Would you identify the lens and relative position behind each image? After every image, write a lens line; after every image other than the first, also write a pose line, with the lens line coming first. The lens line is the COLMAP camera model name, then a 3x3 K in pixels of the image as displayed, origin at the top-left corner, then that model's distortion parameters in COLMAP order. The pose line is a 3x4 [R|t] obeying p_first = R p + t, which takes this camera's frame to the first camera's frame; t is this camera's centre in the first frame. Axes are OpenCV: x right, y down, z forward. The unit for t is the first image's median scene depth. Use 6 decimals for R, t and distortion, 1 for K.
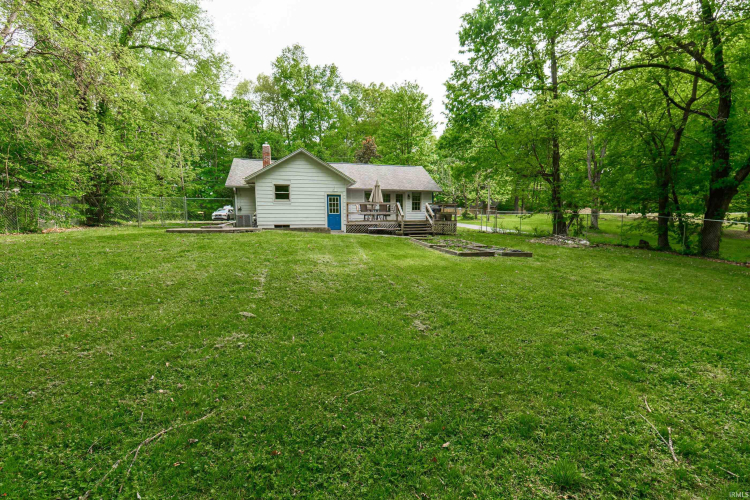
lens RADIAL K [[332.4, 0, 375.0], [0, 332.4, 249.9], [0, 0, 1]] dist [-0.000989, -0.000004]
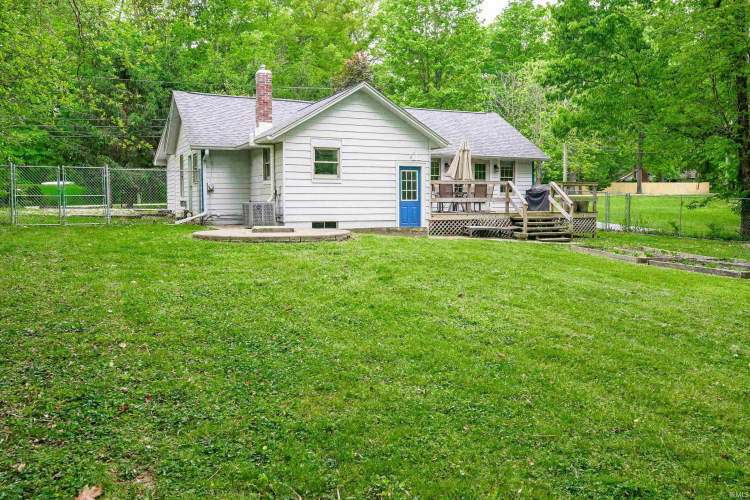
lens RADIAL K [[632.6, 0, 374.9], [0, 632.6, 249.3], [0, 0, 1]] dist [0.010155, 0.000143]
pose [[0.991432, -0.007349, 0.130417, -0.319348], [0.009669, 0.999806, -0.017168, -0.011244], [-0.130266, 0.018282, 0.991311, -0.030251]]
